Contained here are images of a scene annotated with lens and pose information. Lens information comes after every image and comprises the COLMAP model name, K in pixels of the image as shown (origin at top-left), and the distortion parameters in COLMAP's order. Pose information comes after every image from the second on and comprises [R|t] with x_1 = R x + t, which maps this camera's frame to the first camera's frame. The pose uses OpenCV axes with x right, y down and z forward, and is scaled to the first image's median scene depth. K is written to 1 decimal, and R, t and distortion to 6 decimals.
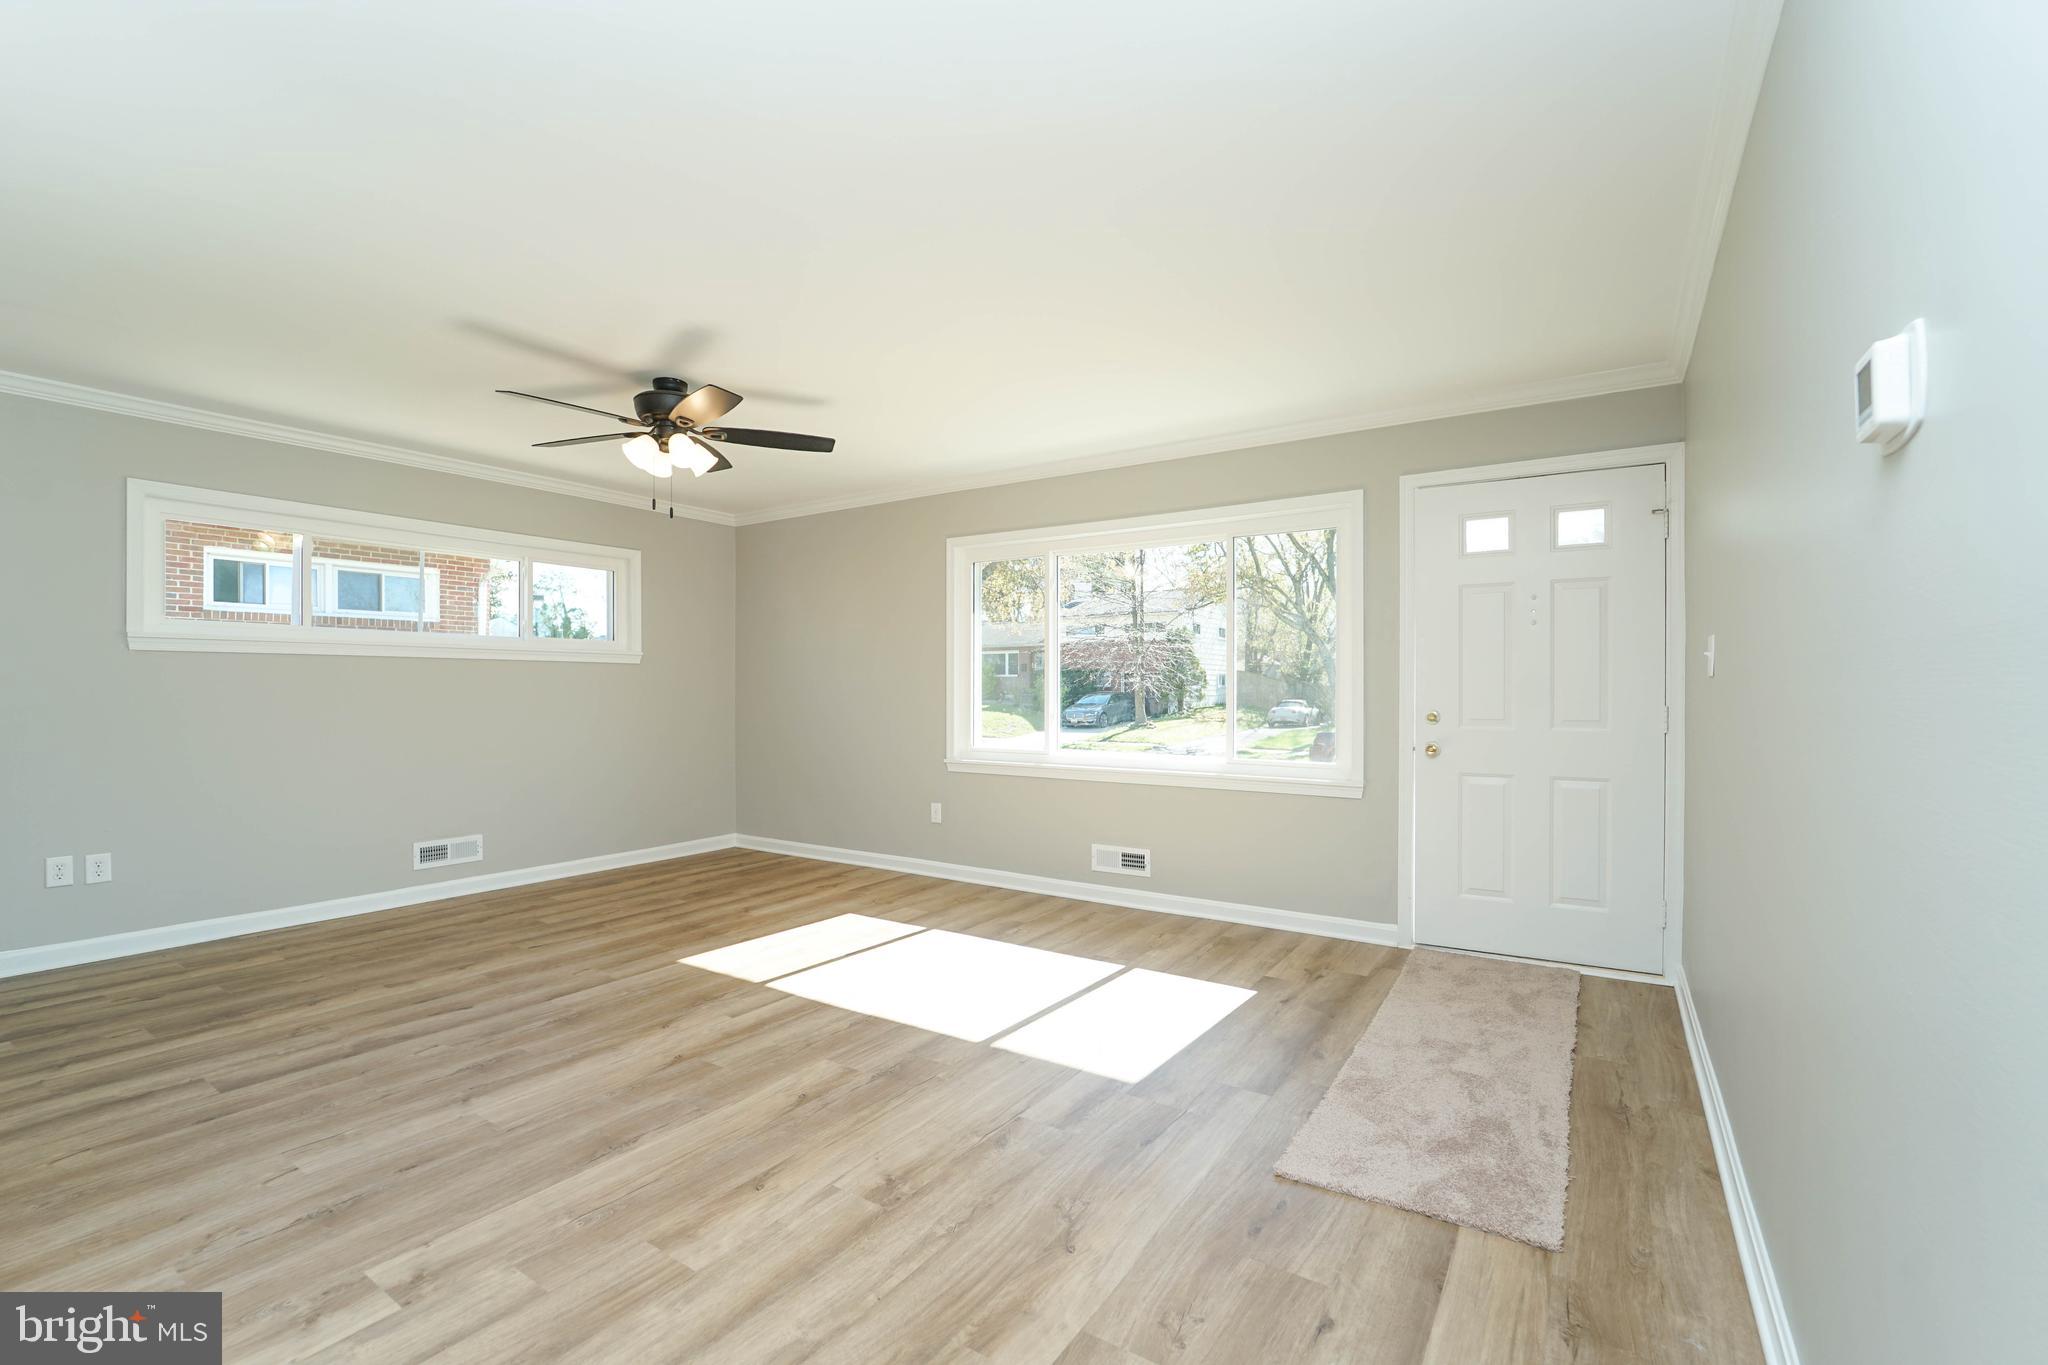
lens RADIAL K [[878.0, 0, 1038.2], [0, 878.0, 693.7], [0, 0, 1]] dist [-0.019159, -0.000315]
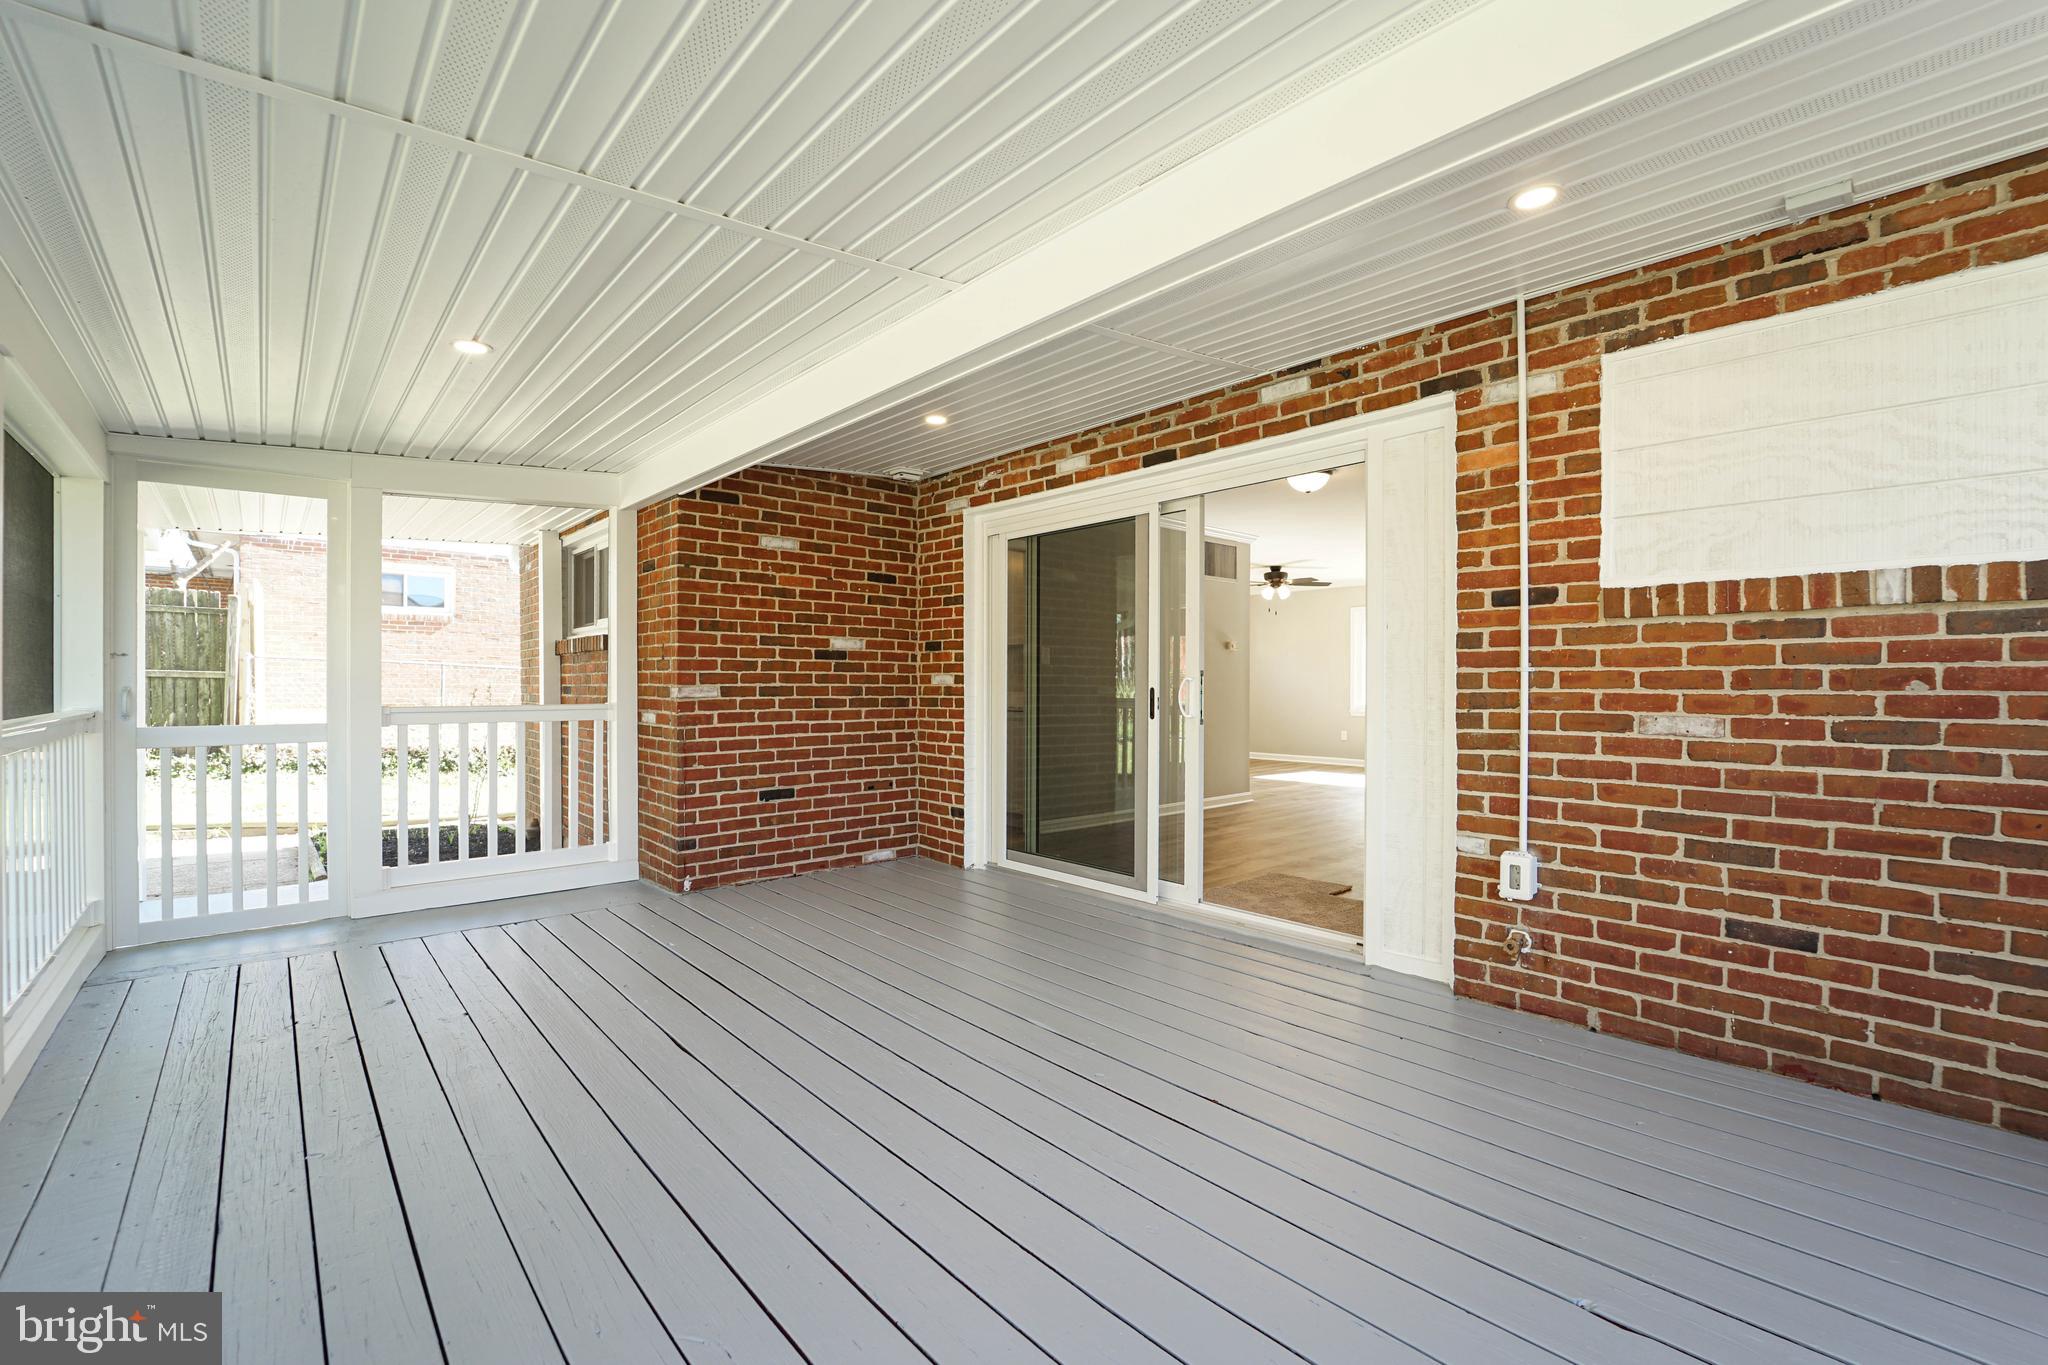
lens RADIAL K [[878.0, 0, 1038.2], [0, 878.0, 693.7], [0, 0, 1]] dist [-0.019159, -0.000315]
pose [[0.965960, 0.005454, -0.258633, -0.430421], [-0.004223, 0.999977, 0.005313, 0.041537], [0.258656, -0.004040, 0.965961, -1.945471]]
